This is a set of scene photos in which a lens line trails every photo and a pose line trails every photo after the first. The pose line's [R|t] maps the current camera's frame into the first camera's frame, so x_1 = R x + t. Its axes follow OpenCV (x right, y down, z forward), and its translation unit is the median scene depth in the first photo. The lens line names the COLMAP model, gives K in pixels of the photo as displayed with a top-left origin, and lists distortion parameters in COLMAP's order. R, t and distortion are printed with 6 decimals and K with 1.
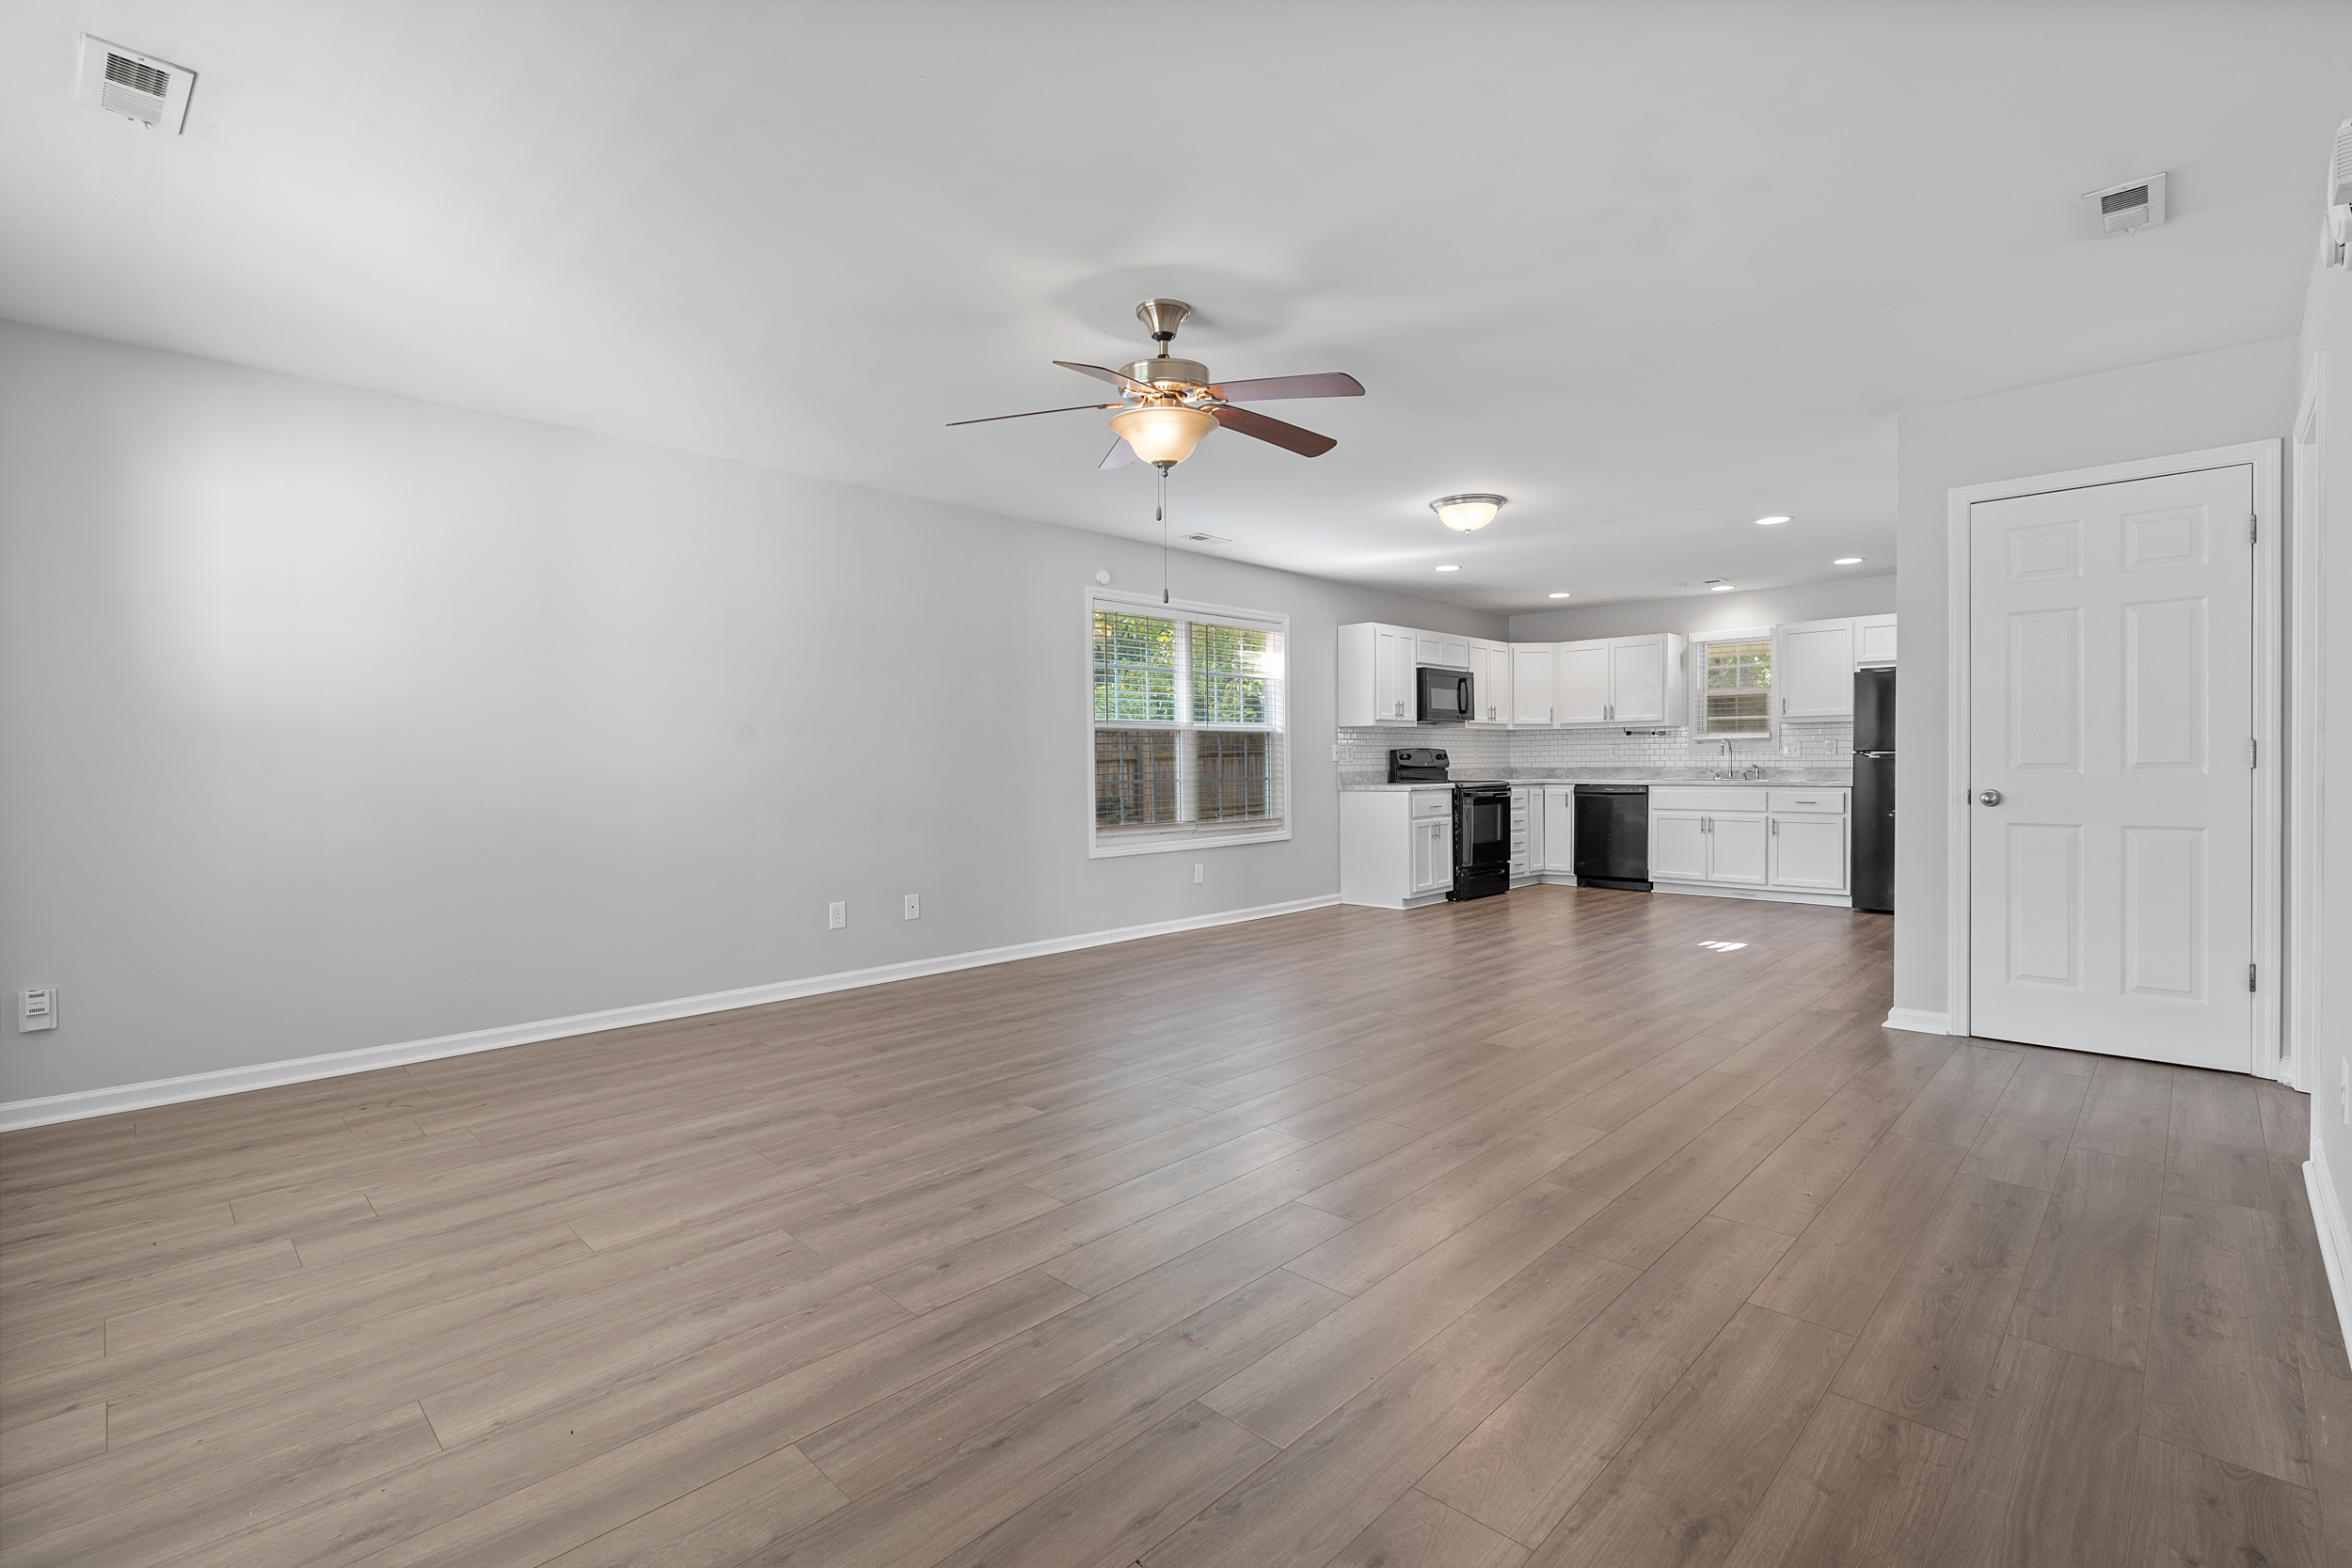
lens RADIAL K [[1075.1, 0, 1173.0], [0, 1075.1, 764.6], [0, 0, 1]] dist [-0.002703, -0.000584]
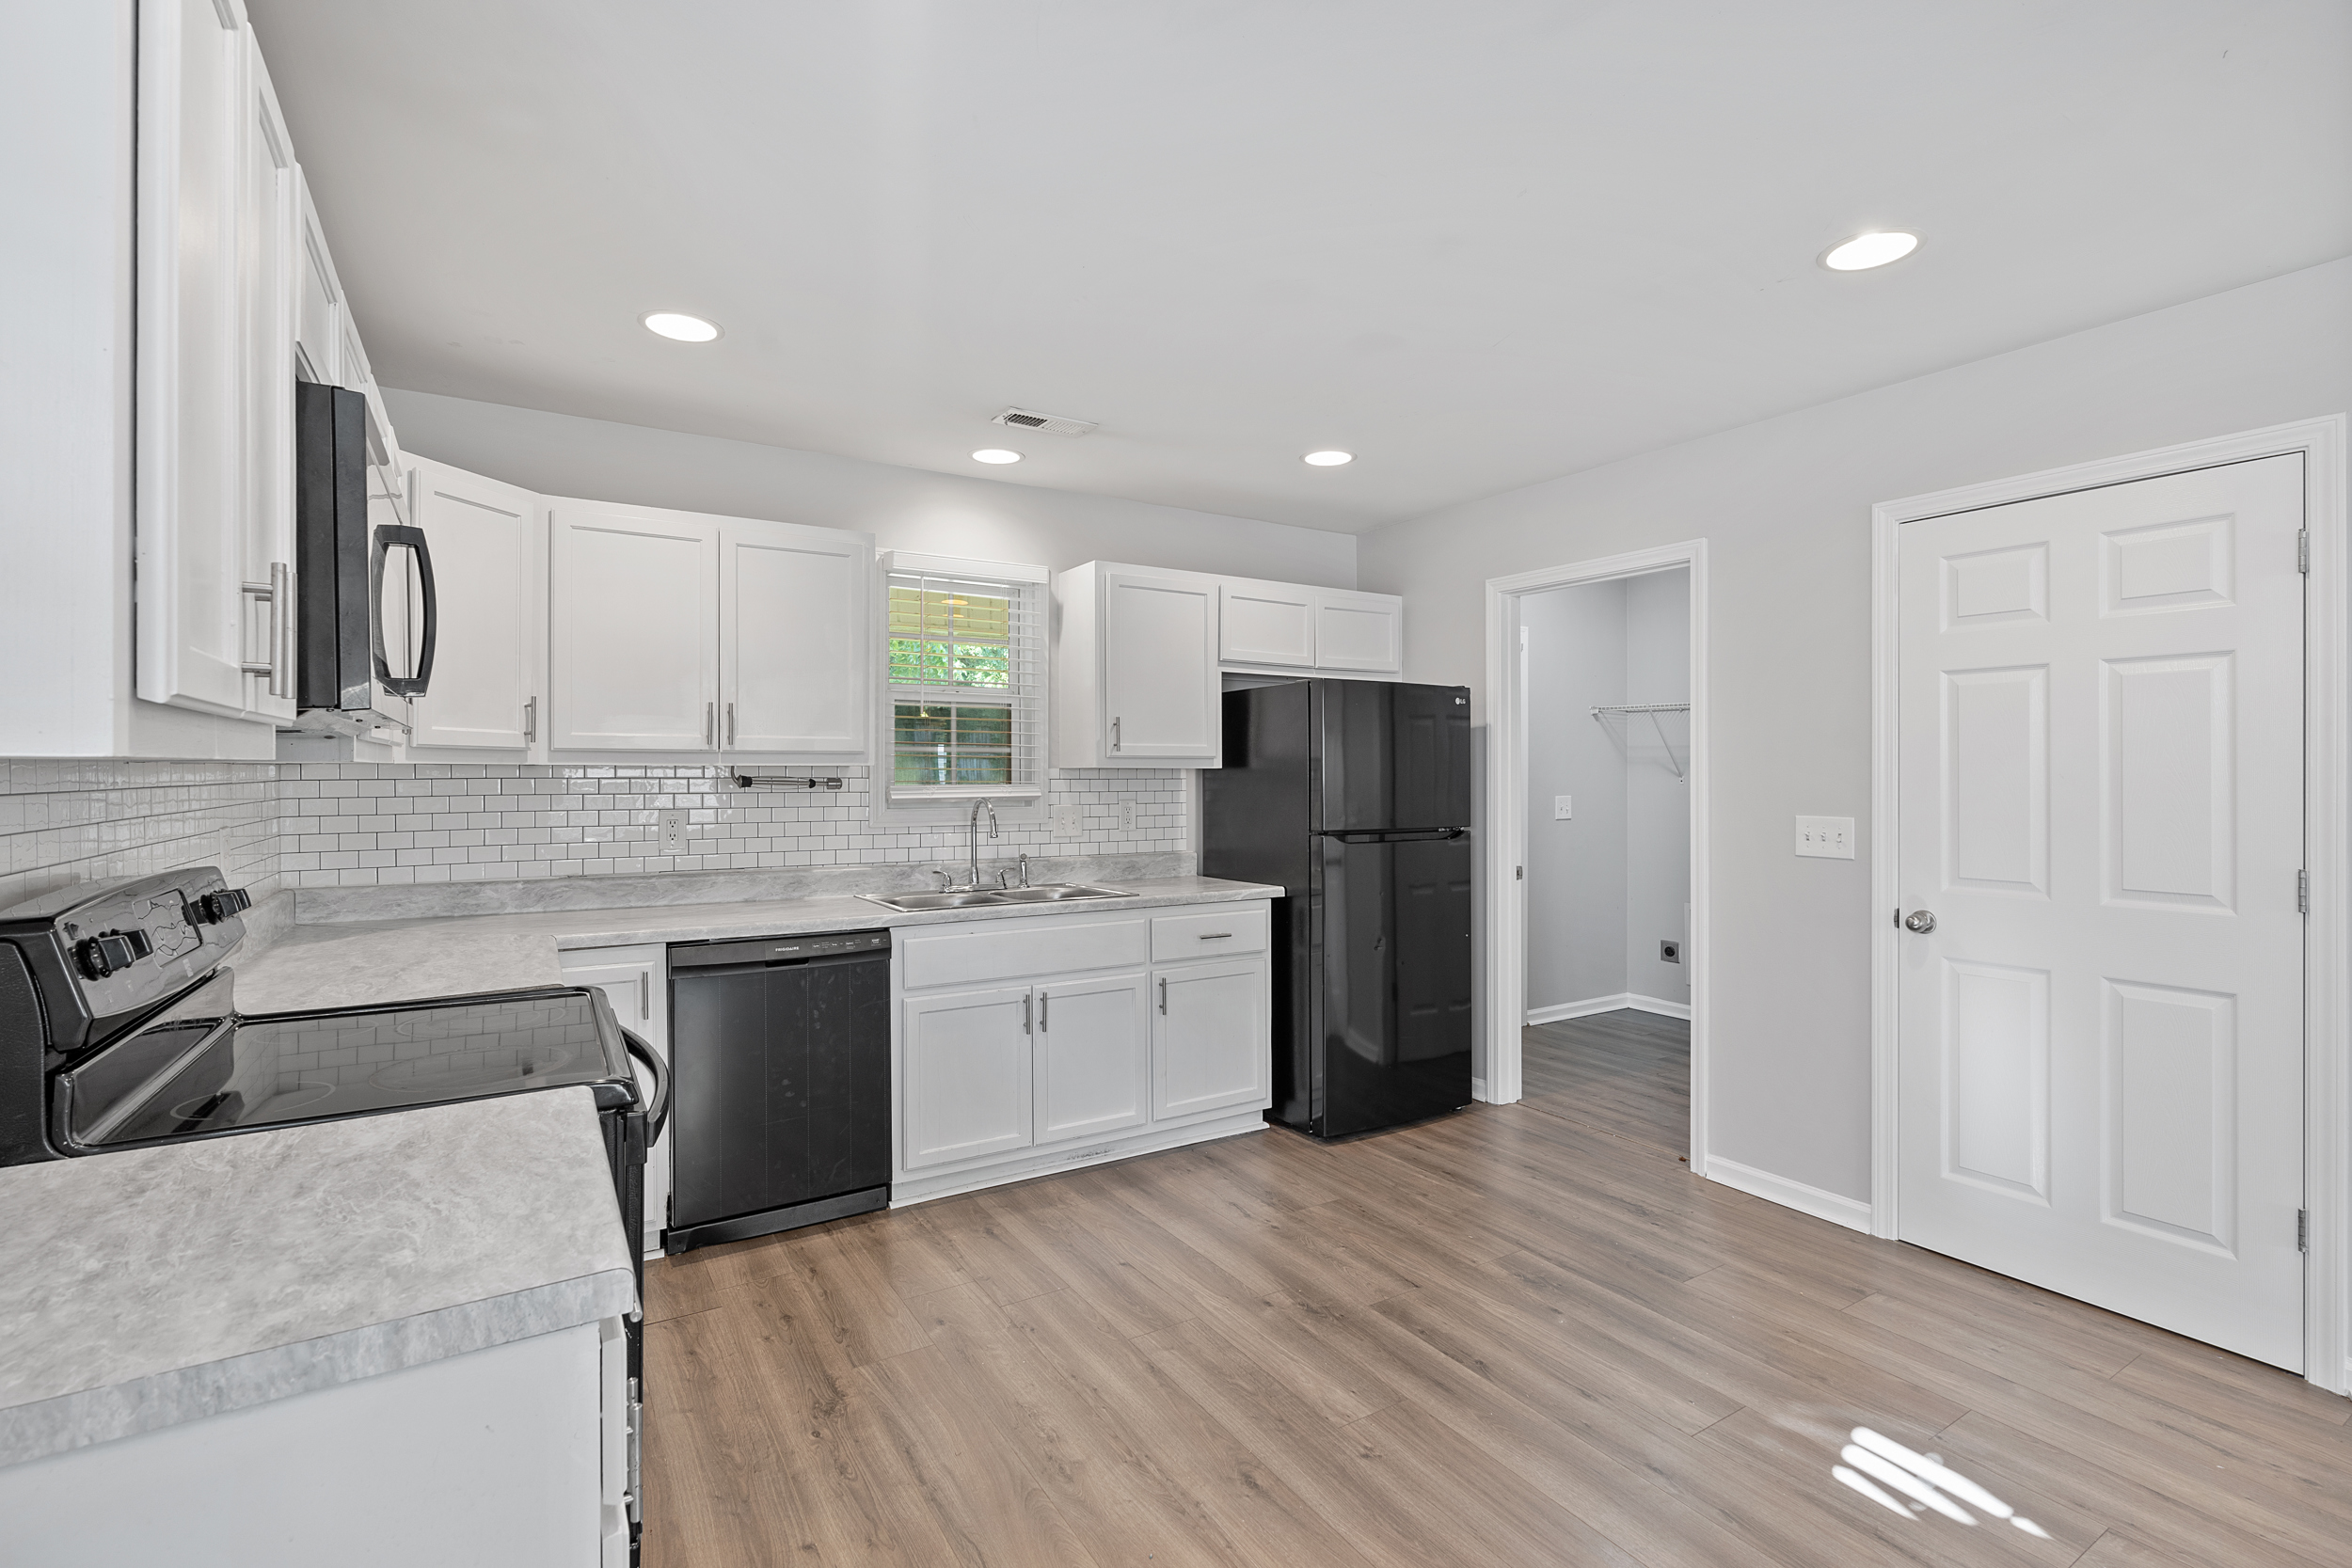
lens RADIAL K [[1075.1, 0, 1173.0], [0, 1075.1, 764.6], [0, 0, 1]] dist [-0.002703, -0.000584]
pose [[0.232688, 0.014769, 0.972439, 0.106360], [0.001514, 0.999878, -0.015548, -0.032354], [-0.972550, 0.005090, 0.232637, 0.852301]]
